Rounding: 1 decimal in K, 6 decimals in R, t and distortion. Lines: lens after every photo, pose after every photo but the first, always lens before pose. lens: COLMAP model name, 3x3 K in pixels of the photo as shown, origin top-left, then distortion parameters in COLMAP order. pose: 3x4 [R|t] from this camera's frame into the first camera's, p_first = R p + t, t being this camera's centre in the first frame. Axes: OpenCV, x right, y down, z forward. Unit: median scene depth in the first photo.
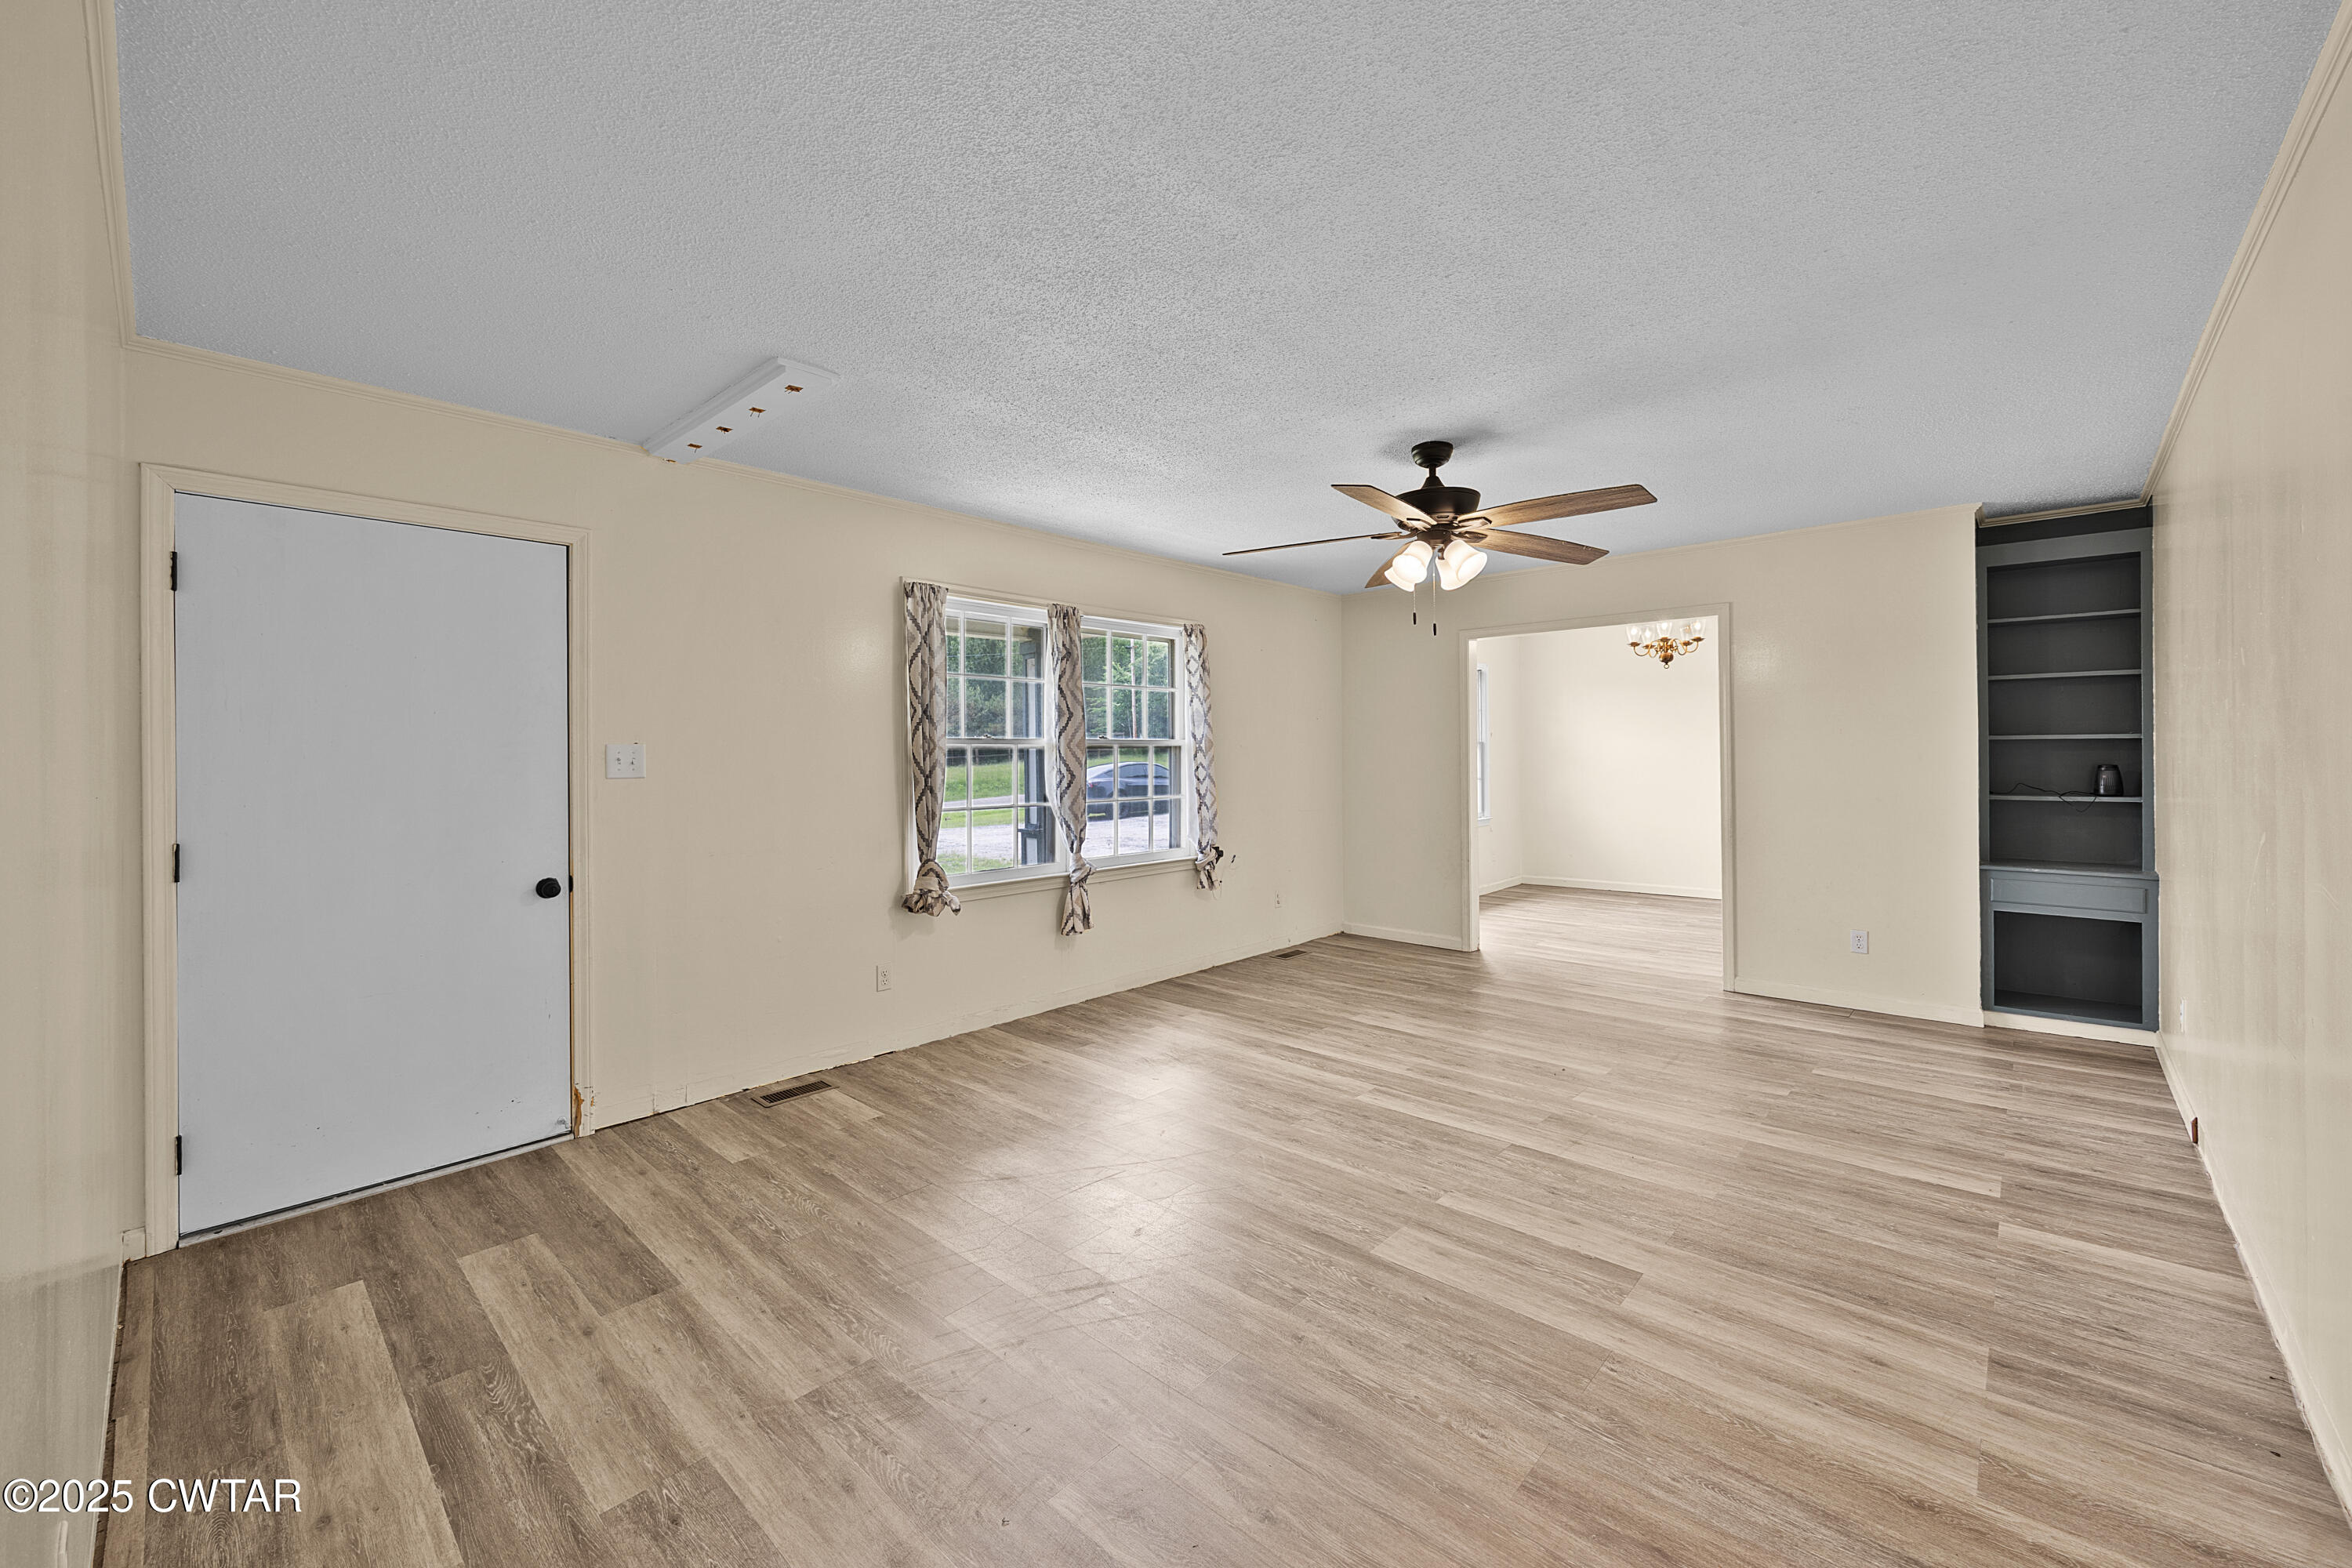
lens RADIAL K [[913.5, 0, 1202.2], [0, 913.5, 755.8], [0, 0, 1]] dist [-0.001370, 0.000179]
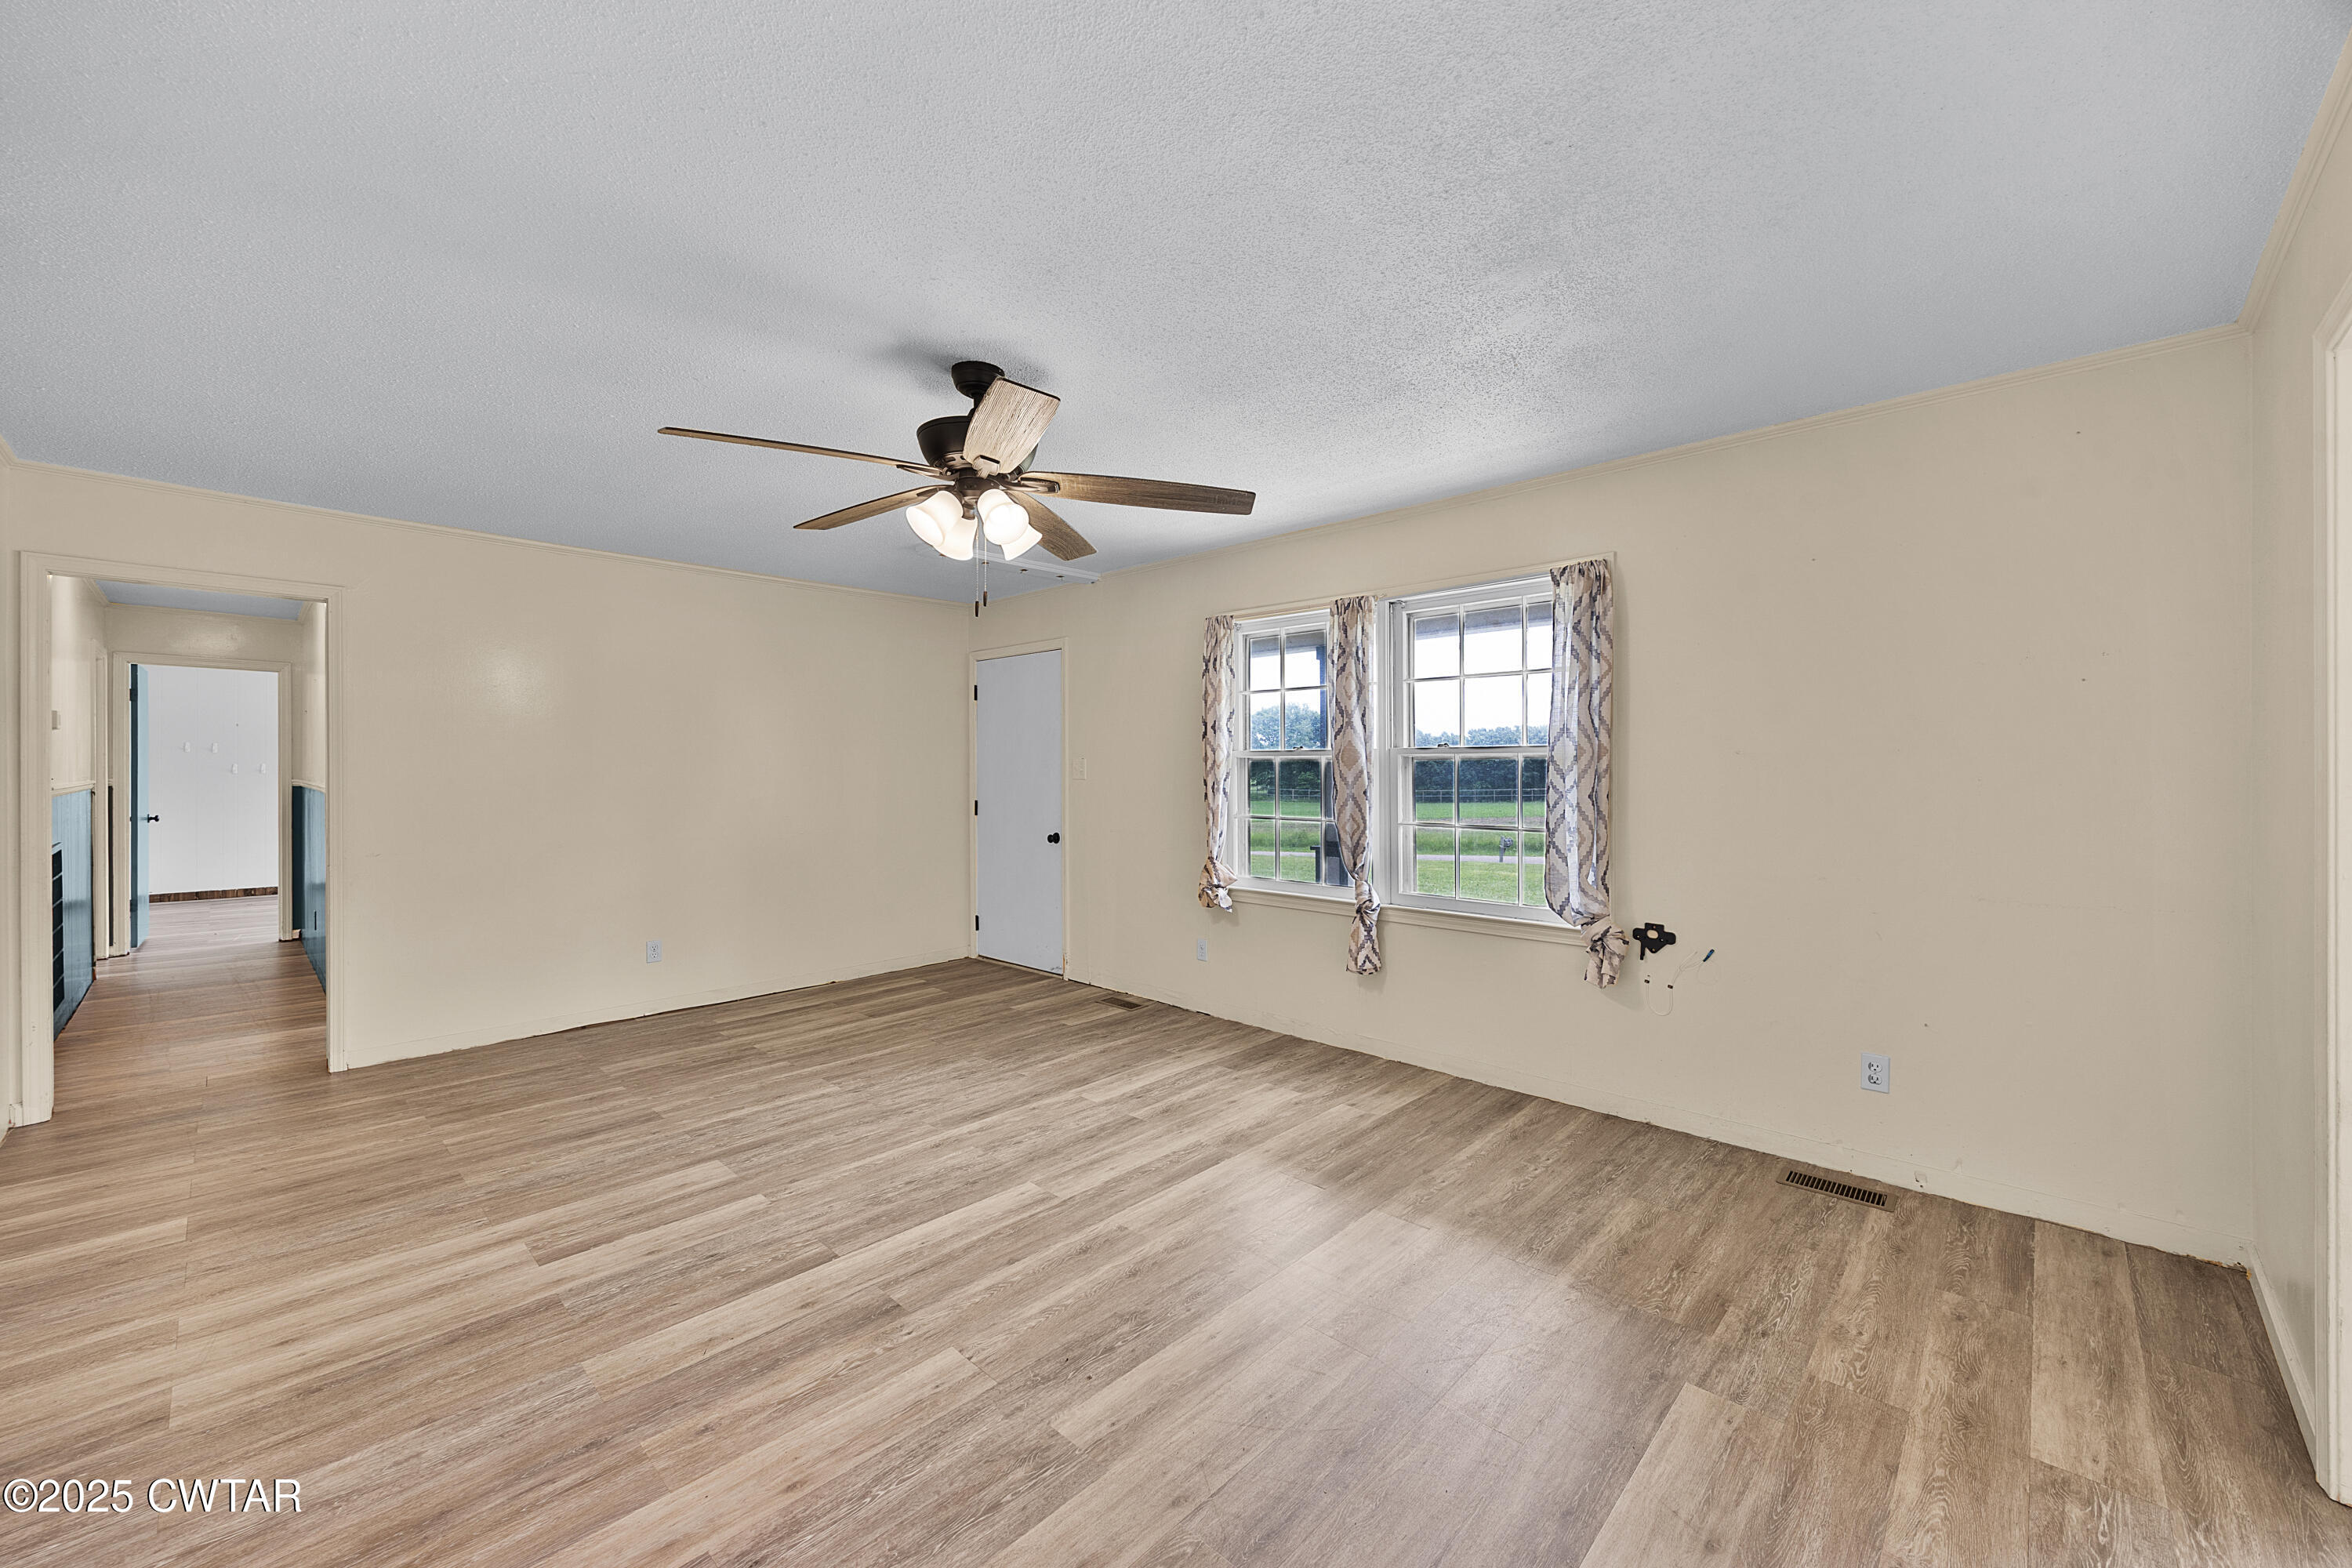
lens RADIAL K [[913.5, 0, 1187.7], [0, 913.5, 770.3], [0, 0, 1]] dist [-0.001370, 0.000179]
pose [[-0.019983, 0.012772, -0.999719, 1.073174], [0.002364, 0.999916, 0.012727, -0.013312], [0.999798, -0.002109, -0.020012, 1.253664]]
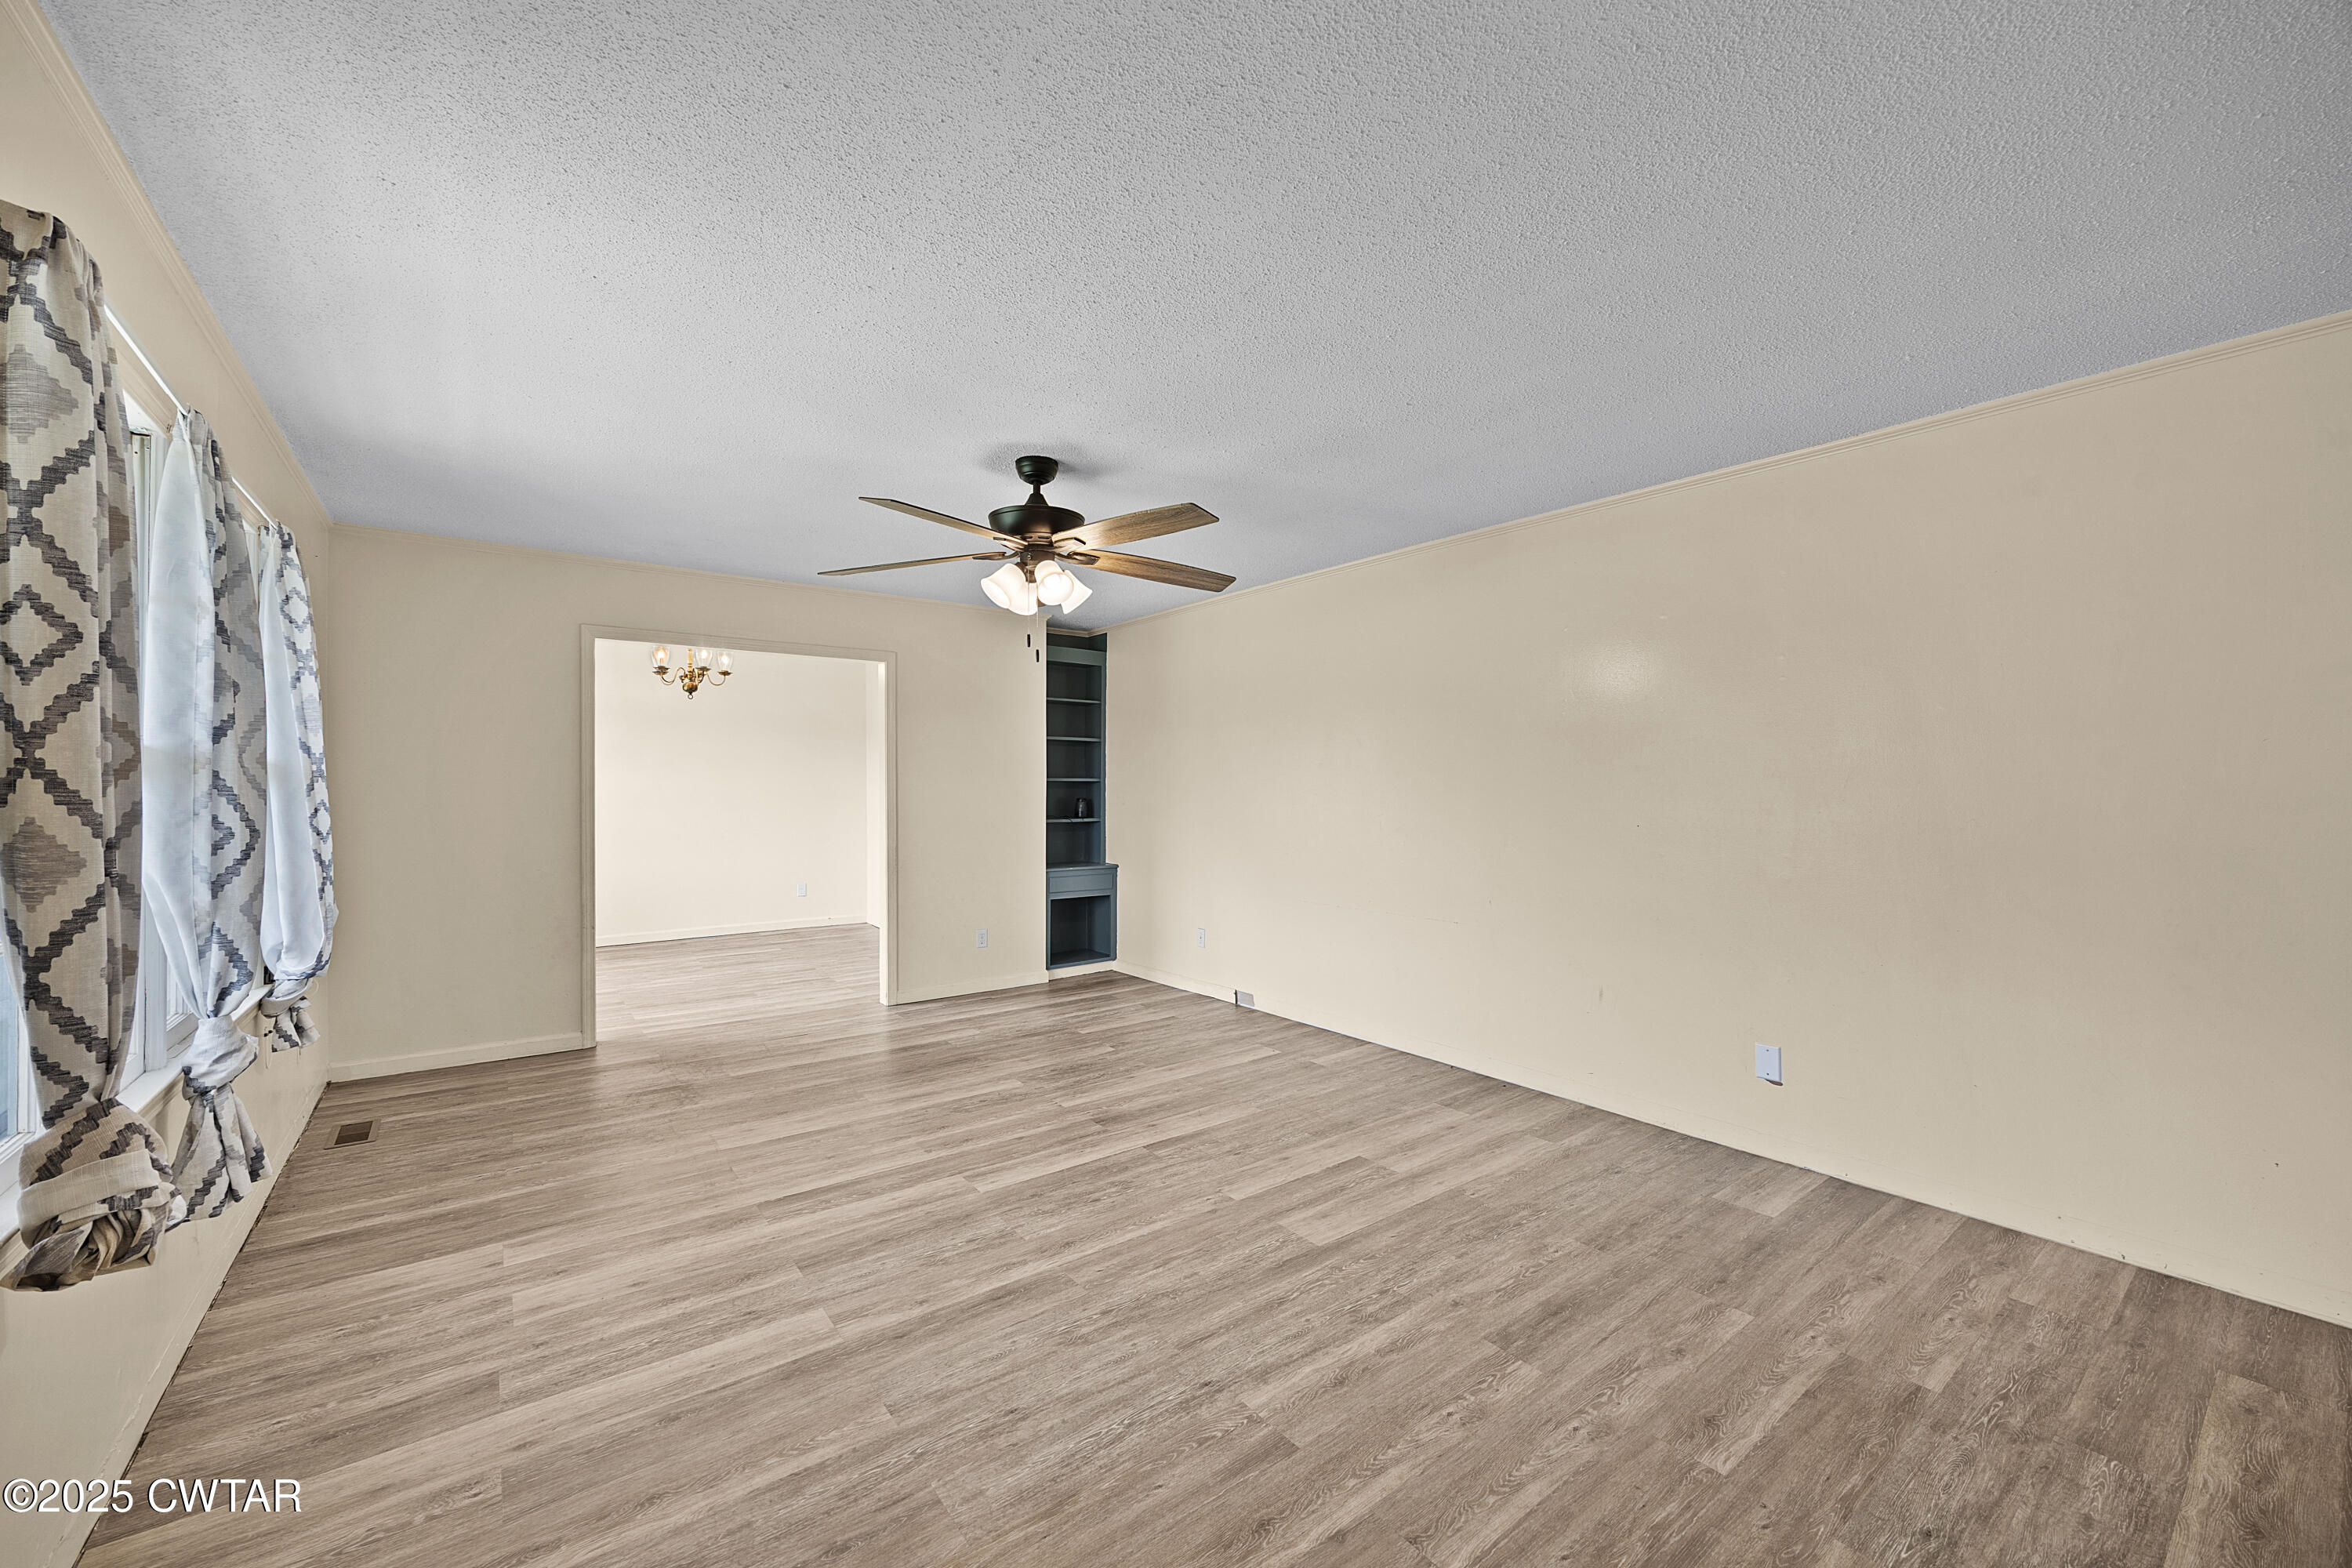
lens RADIAL K [[913.5, 0, 1166.2], [0, 913.5, 798.7], [0, 0, 1]] dist [-0.001370, 0.000179]
pose [[0.199447, -0.003846, 0.979901, -0.677607], [-0.001020, 0.999991, 0.004132, 0.006478], [-0.979908, -0.001823, 0.199441, 0.715557]]
